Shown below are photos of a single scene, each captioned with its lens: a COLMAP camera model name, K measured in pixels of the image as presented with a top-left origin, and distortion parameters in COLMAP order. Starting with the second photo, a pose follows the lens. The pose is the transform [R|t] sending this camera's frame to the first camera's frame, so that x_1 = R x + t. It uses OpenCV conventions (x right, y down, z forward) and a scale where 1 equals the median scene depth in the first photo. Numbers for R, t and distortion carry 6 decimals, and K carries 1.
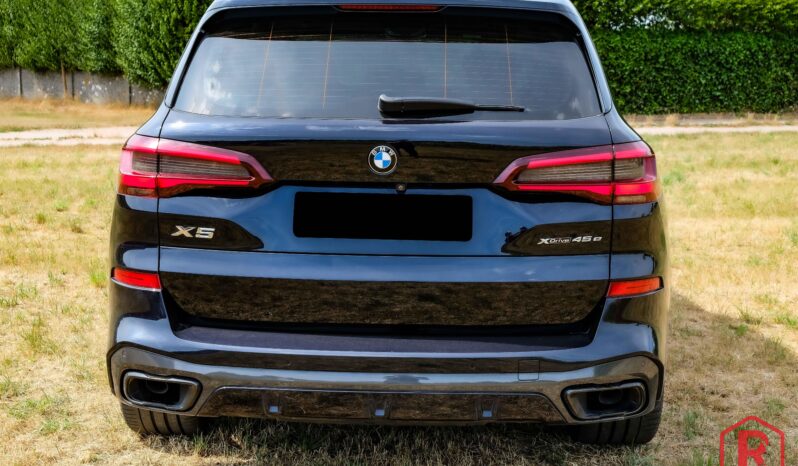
lens RADIAL K [[1159.6, 0, 399.0], [0, 1159.6, 233.0], [0, 0, 1]] dist [-0.030104, 0.007157]
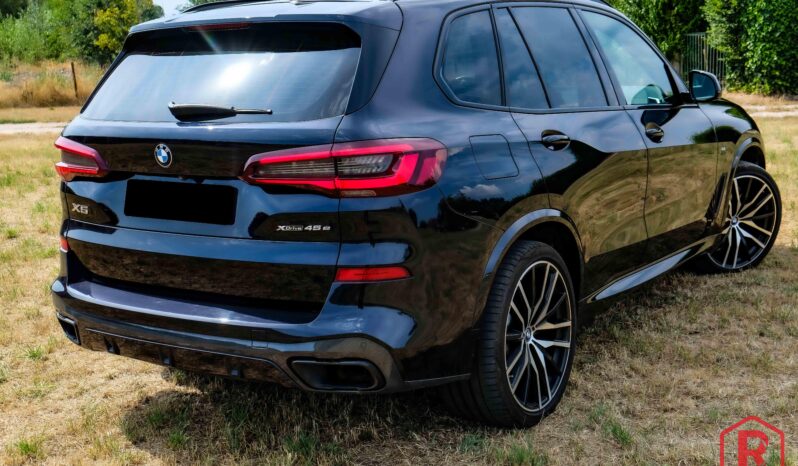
lens RADIAL K [[1086.1, 0, 399.0], [0, 1086.1, 233.0], [0, 0, 1]] dist [-0.031316, -0.031157]
pose [[0.848537, 0.049231, -0.526841, 0.776562], [-0.033064, 0.998650, 0.040066, -0.034252], [0.528102, -0.016578, 0.849019, 0.152047]]
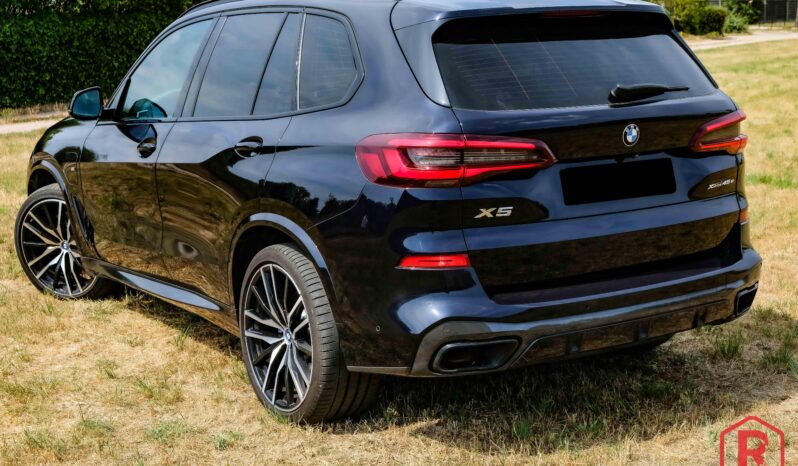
lens RADIAL K [[1254.8, 0, 399.0], [0, 1254.8, 233.0], [0, 0, 1]] dist [0.020684, 0.149481]
pose [[0.817179, -0.128349, 0.561912, -0.967835], [0.125559, 0.991119, 0.043787, -0.047469], [-0.562542, 0.034772, 0.826037, 0.015239]]
